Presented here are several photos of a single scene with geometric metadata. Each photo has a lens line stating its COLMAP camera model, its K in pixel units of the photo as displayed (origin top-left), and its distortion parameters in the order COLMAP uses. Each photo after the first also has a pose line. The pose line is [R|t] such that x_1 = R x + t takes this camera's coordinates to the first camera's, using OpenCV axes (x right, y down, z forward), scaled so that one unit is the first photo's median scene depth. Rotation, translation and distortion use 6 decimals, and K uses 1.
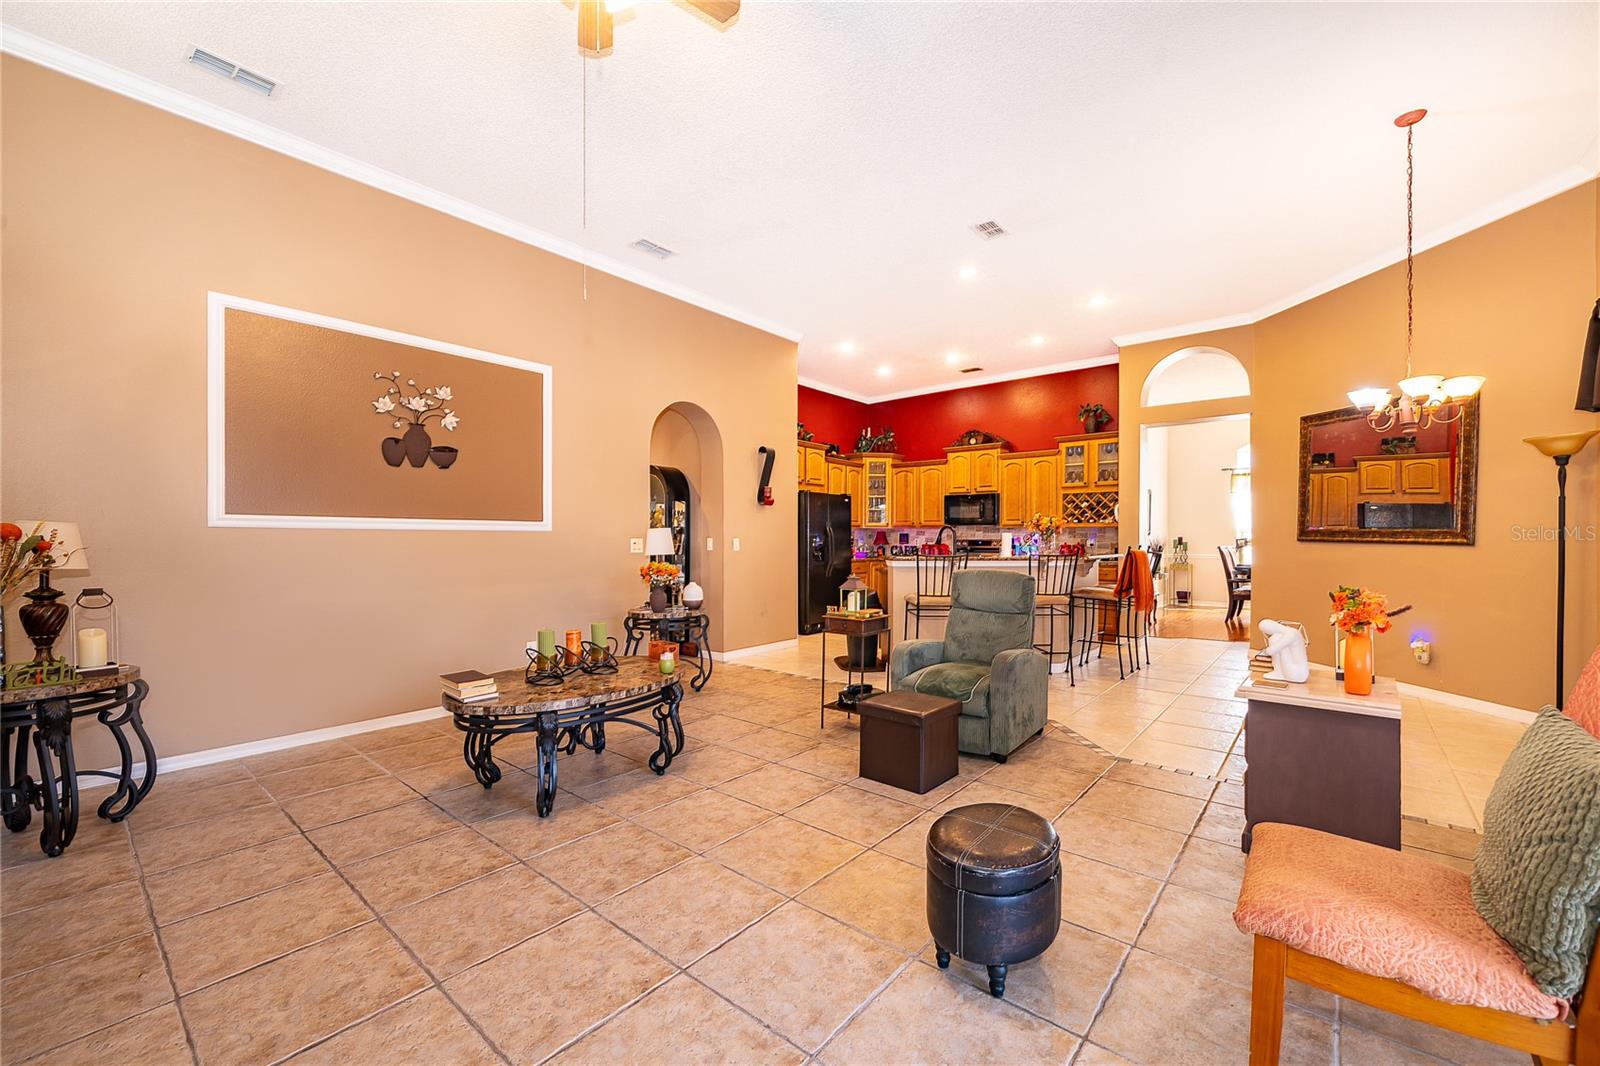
lens RADIAL K [[654.3, 0, 779.7], [0, 654.3, 544.8], [0, 0, 1]] dist [-0.000996, 0.000489]
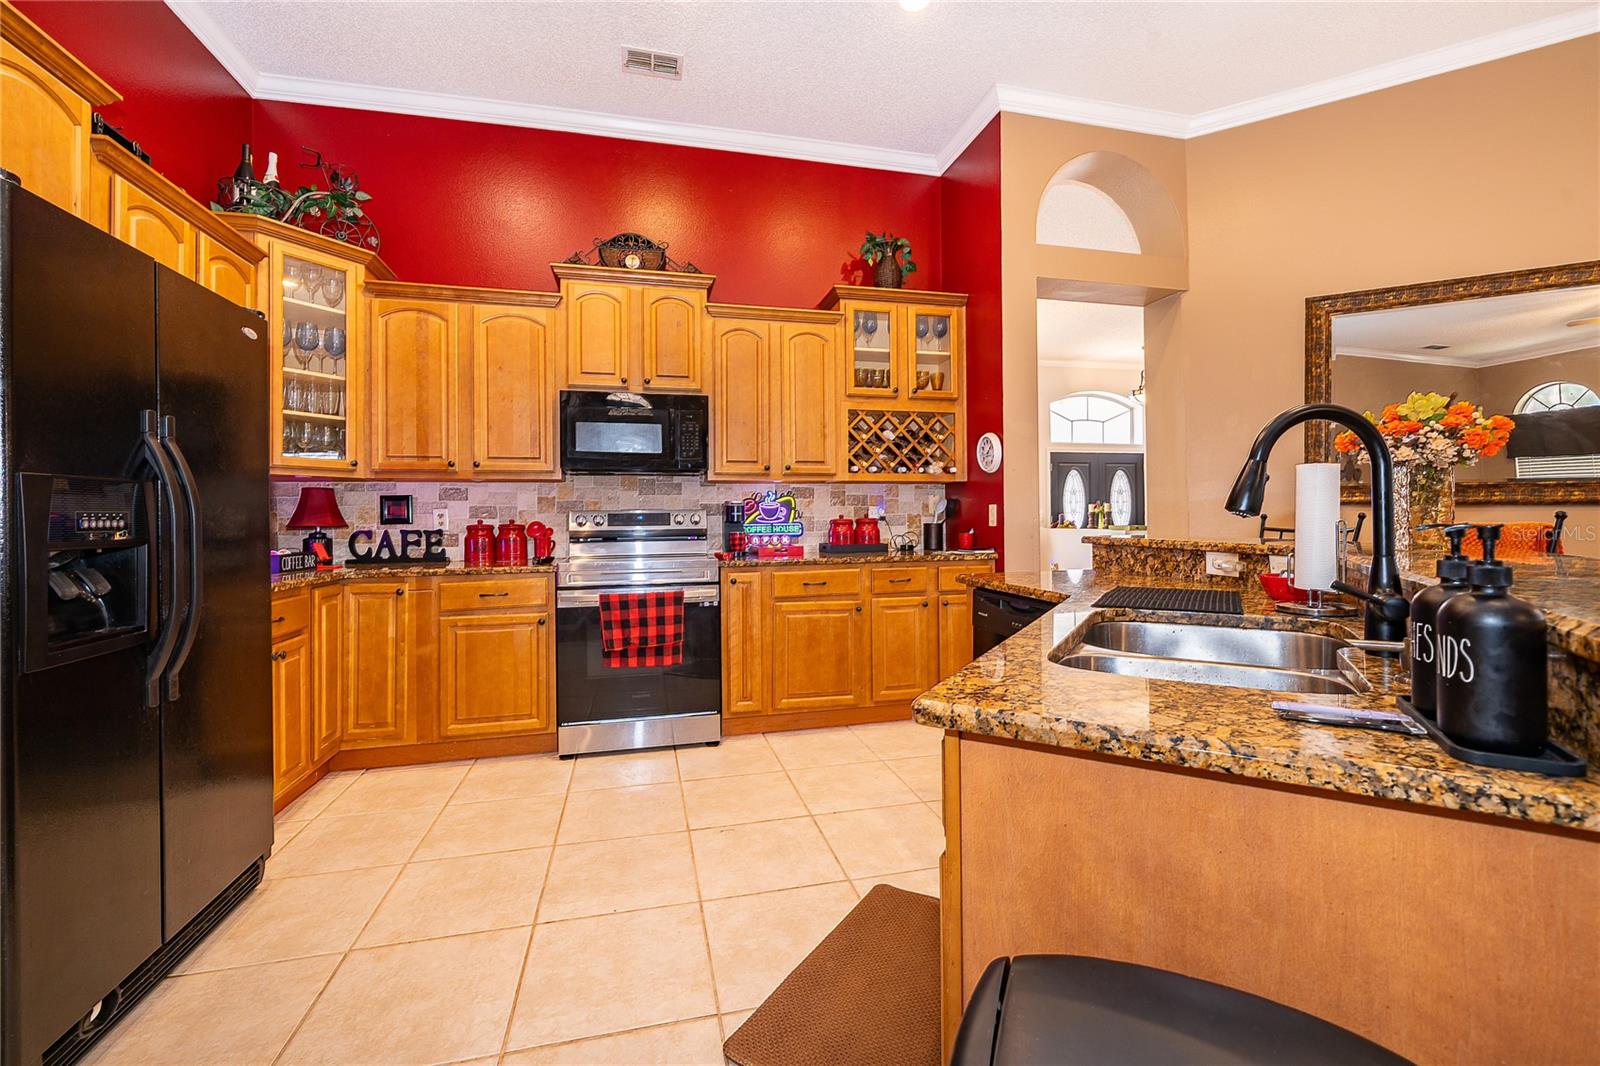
lens RADIAL K [[679.5, 0, 801.5], [0, 679.5, 512.7], [0, 0, 1]] dist [0.003238, -0.000304]
pose [[0.575737, -0.002837, 0.817630, 0.018722], [0.017459, 0.999809, -0.008825, -0.000759], [-0.817449, 0.019356, 0.575676, 0.678199]]
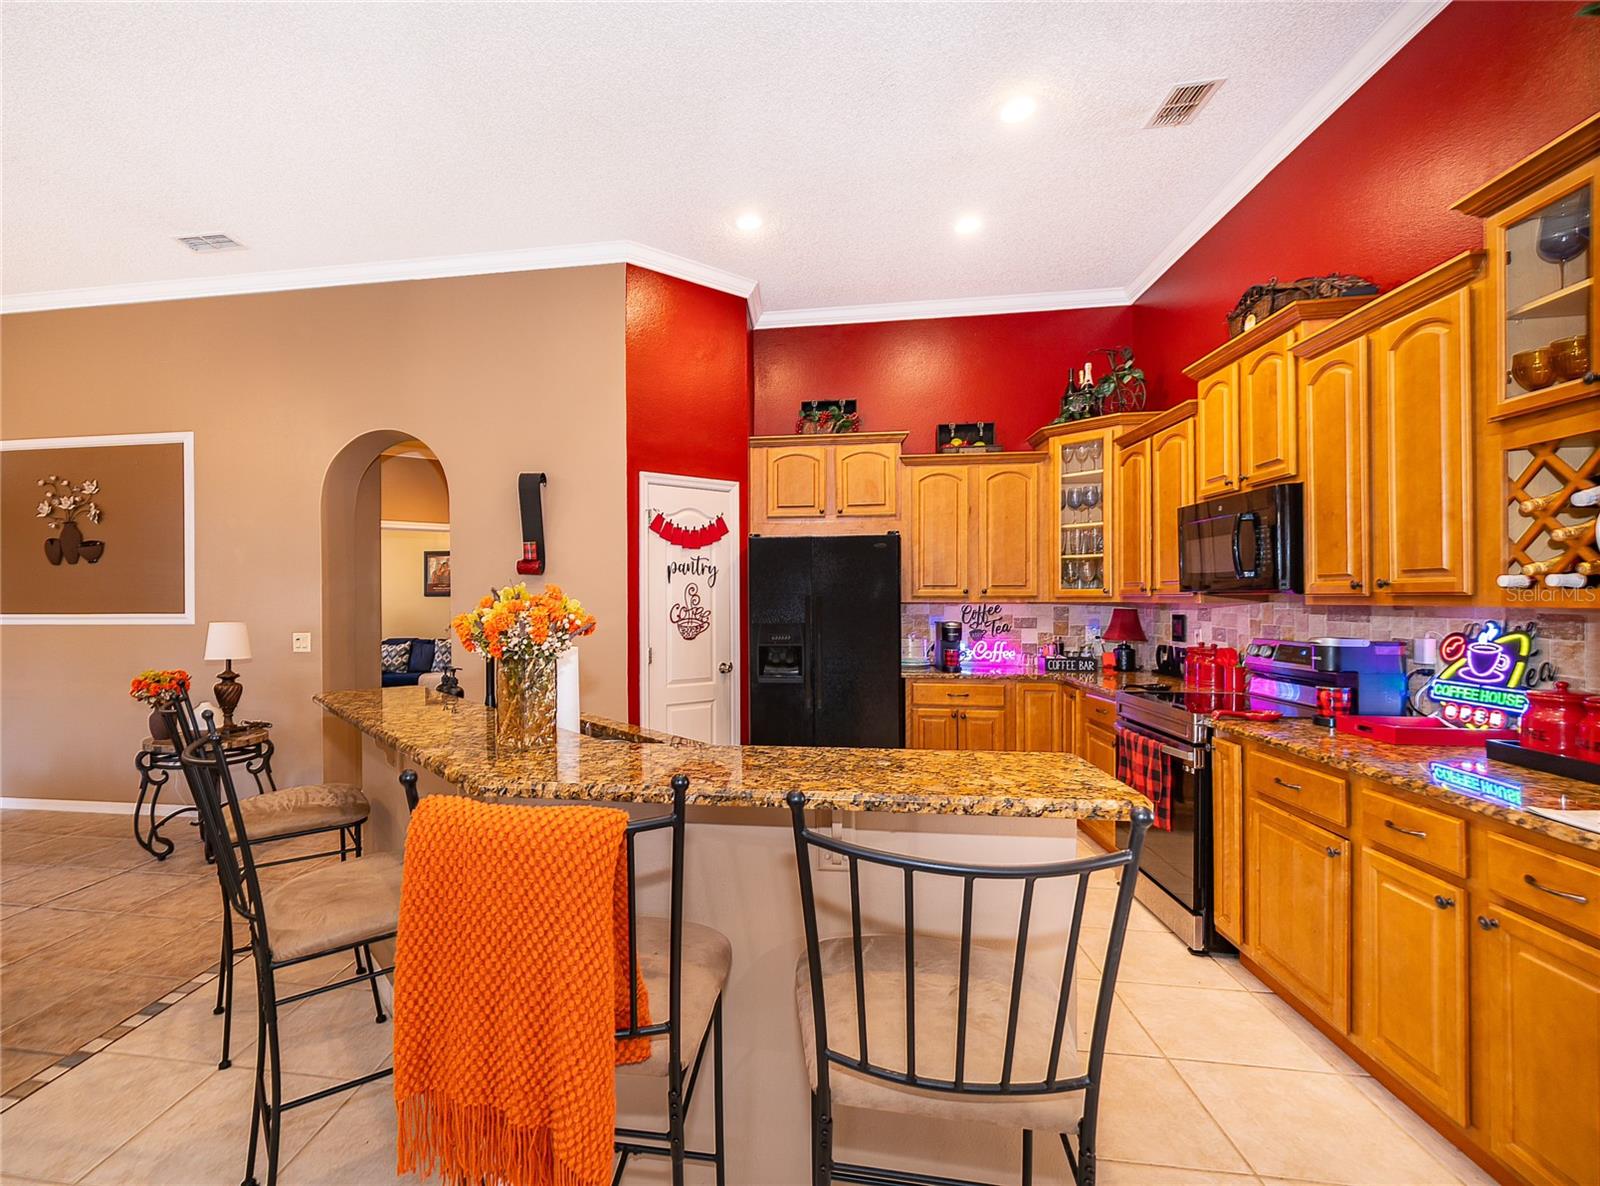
lens RADIAL K [[736.3, 0, 684.3], [0, 736.3, 602.5], [0, 0, 1]] dist [0.003555, -0.003686]
pose [[0.516968, -0.003679, -0.855997, 0.451622], [0.001420, 0.999993, -0.003440, -0.025418], [0.856004, 0.000563, 0.516969, 0.588033]]
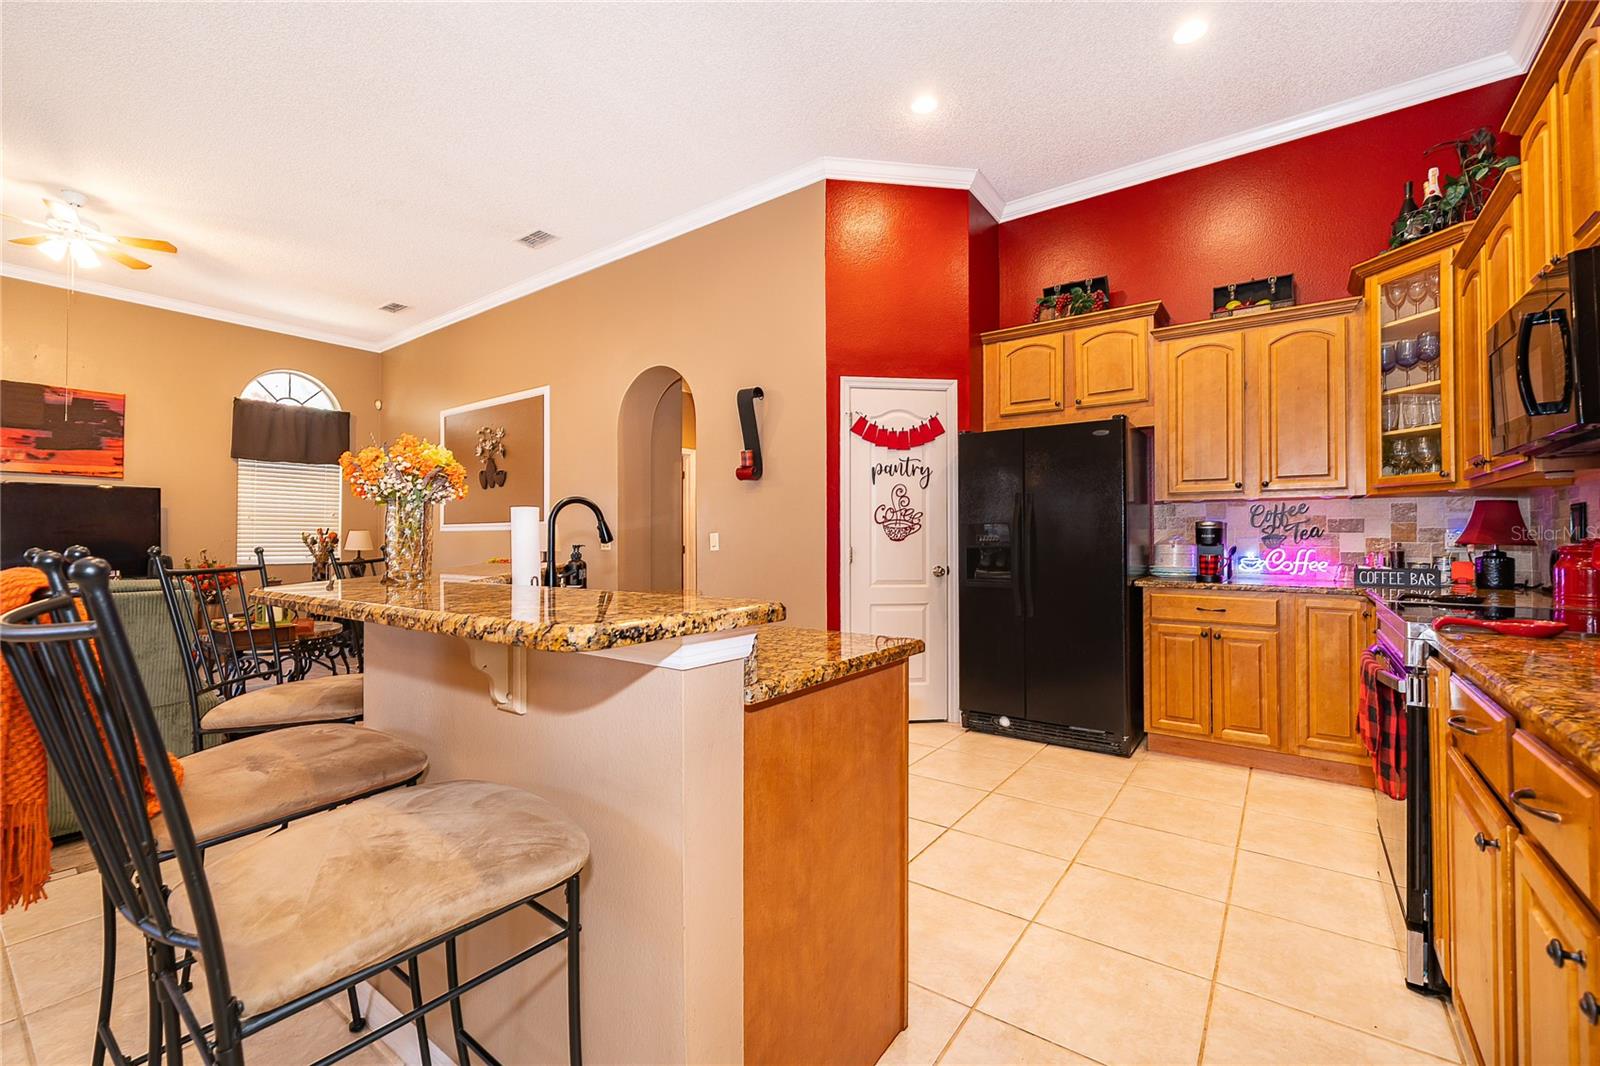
lens RADIAL K [[654.3, 0, 791.3], [0, 654.3, 536.5], [0, 0, 1]] dist [-0.000996, 0.000489]
pose [[0.081043, -0.006427, -0.996690, 0.463300], [-0.003900, 0.999970, -0.006765, -0.001099], [0.996703, 0.004435, 0.081015, 0.744484]]
